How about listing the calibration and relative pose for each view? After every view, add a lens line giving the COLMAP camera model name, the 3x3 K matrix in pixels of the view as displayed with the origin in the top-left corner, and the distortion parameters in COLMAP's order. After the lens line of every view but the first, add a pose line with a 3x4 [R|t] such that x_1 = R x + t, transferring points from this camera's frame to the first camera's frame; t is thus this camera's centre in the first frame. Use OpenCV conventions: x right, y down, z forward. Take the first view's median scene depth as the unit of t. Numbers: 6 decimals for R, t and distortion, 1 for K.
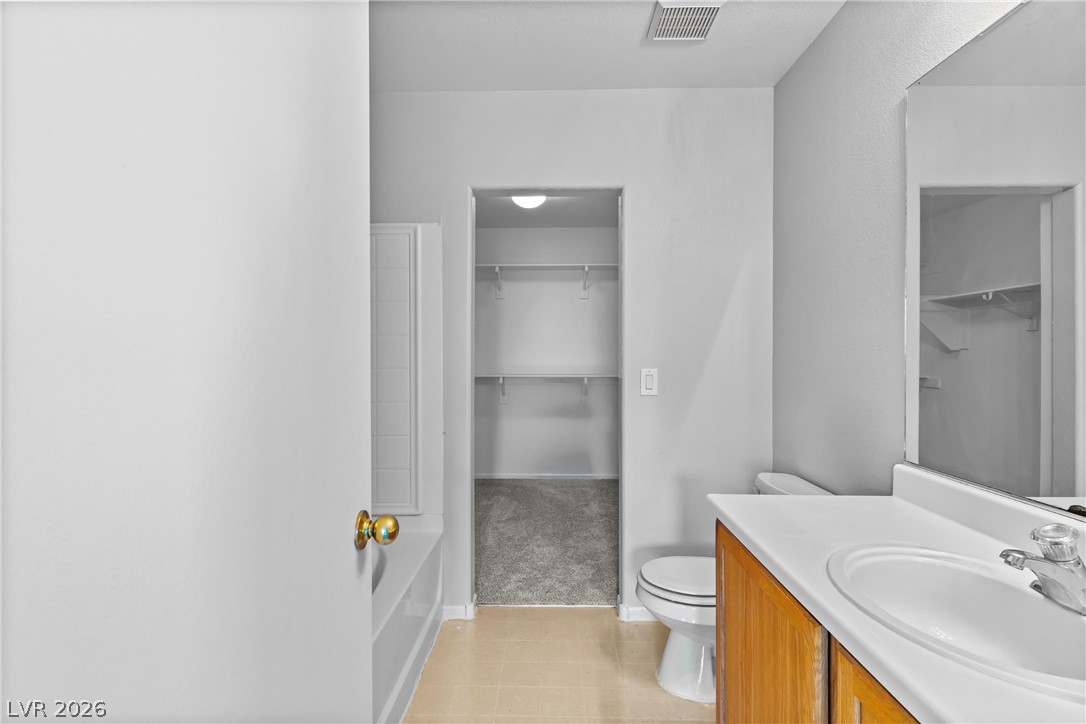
lens RADIAL K [[521.3, 0, 542.9], [0, 521.3, 358.6], [0, 0, 1]] dist [0.000434, 0.000916]
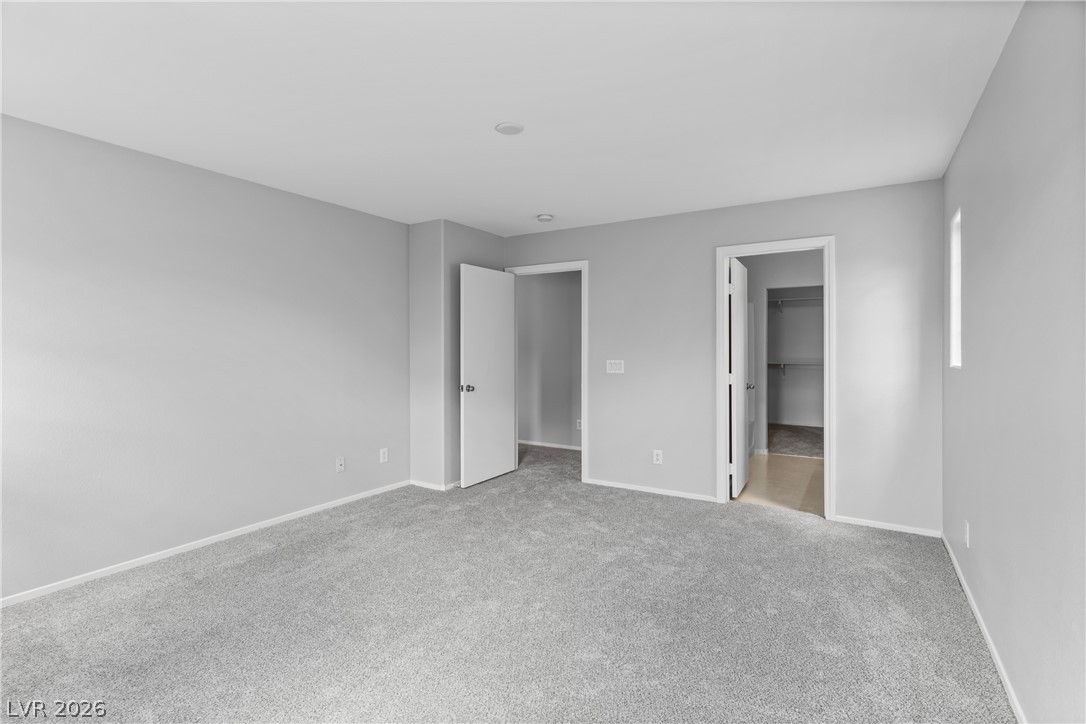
lens RADIAL K [[515.5, 0, 541.8], [0, 515.5, 356.9], [0, 0, 1]] dist [0.001542, 0.000265]
pose [[0.860880, 0.001697, -0.508805, 0.133896], [0.011650, 0.999667, 0.023045, -0.047897], [0.508674, -0.025766, 0.860573, -1.141193]]
